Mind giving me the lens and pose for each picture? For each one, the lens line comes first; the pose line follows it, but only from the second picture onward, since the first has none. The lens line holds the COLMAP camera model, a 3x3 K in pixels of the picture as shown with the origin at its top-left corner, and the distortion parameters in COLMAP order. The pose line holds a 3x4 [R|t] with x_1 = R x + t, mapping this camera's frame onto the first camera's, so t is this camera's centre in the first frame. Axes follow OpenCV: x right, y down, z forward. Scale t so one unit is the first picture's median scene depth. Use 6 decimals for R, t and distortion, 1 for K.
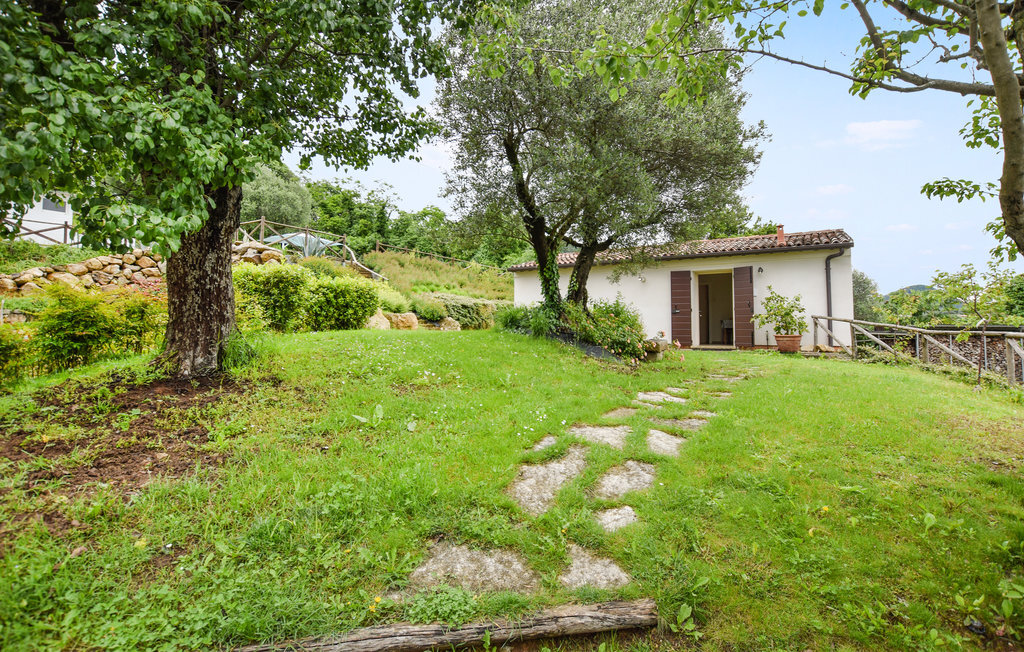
lens RADIAL K [[472.9, 0, 515.3], [0, 472.9, 318.0], [0, 0, 1]] dist [-0.026660, 0.001263]
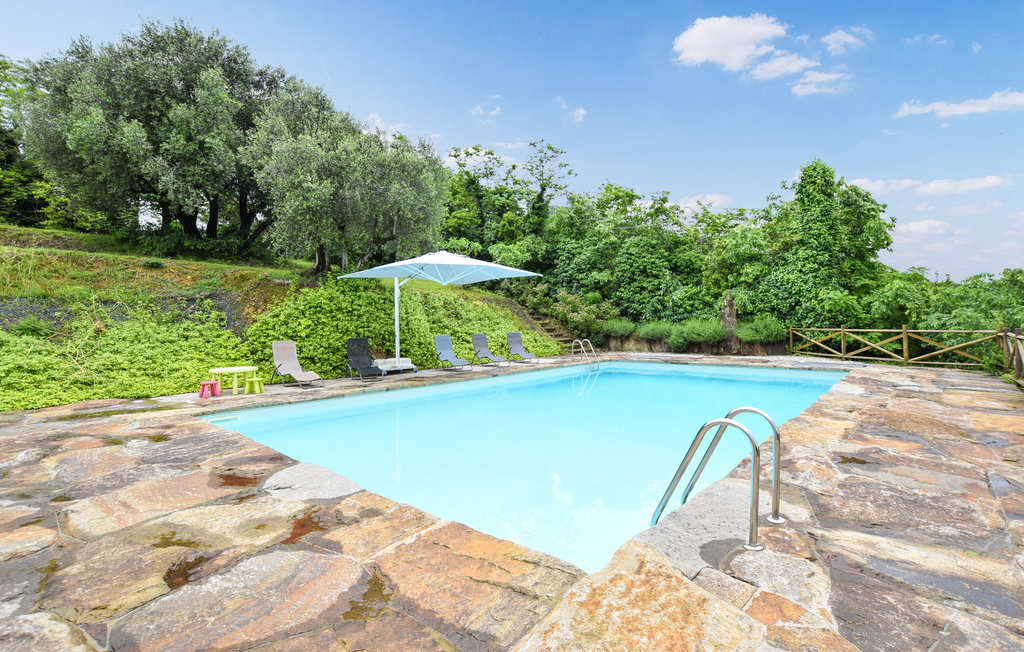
lens RADIAL K [[472.9, 0, 508.7], [0, 472.9, 315.1], [0, 0, 1]] dist [-0.026660, 0.001263]
pose [[0.985758, -0.019882, -0.166994, -0.338599], [0.022146, 0.999686, 0.011708, -0.132516], [0.166708, -0.015240, 0.985888, 0.625626]]
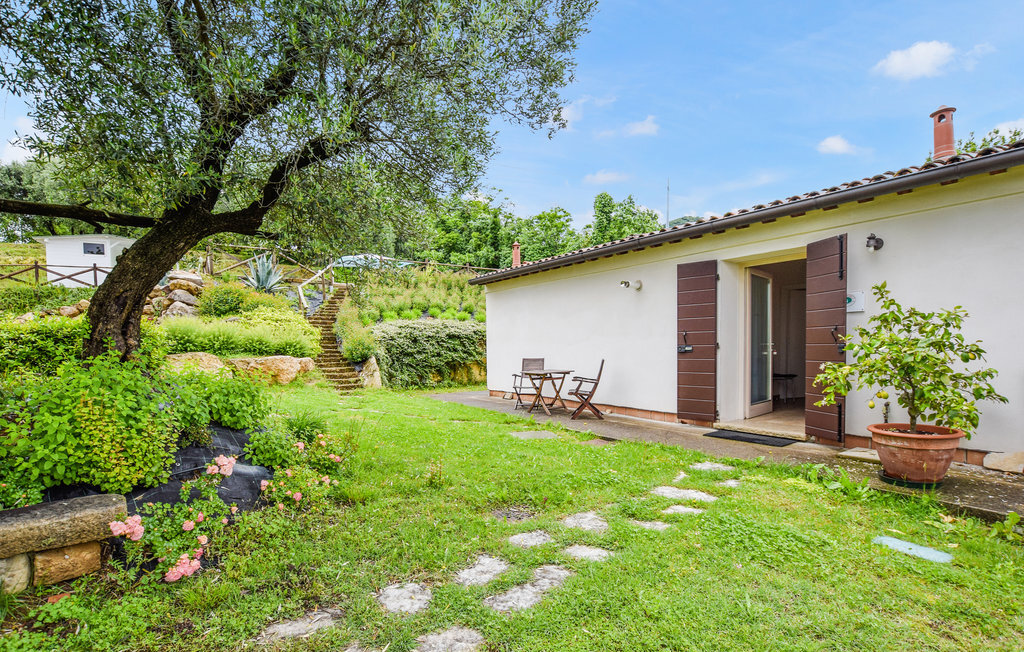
lens RADIAL K [[500.0, 0, 510.3], [0, 500.0, 352.3], [0, 0, 1]] dist [-0.014508, -0.000327]
pose [[0.911407, -0.010202, -0.411379, 0.187220], [0.025627, 0.999159, 0.031998, -0.014877], [0.410707, -0.039706, 0.910902, 0.225434]]
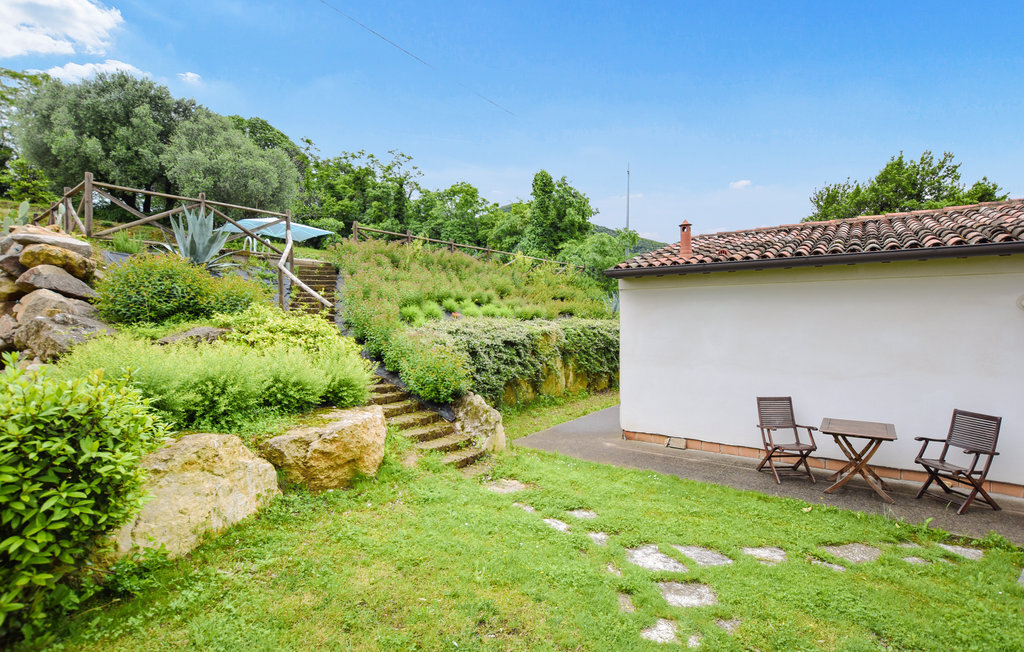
lens RADIAL K [[472.9, 0, 510.0], [0, 472.9, 330.9], [0, 0, 1]] dist [-0.026660, 0.001263]
pose [[0.995550, -0.009537, -0.093754, -0.038695], [0.014335, 0.998614, 0.050644, -0.042297], [0.093141, -0.051762, 0.994306, 0.324268]]
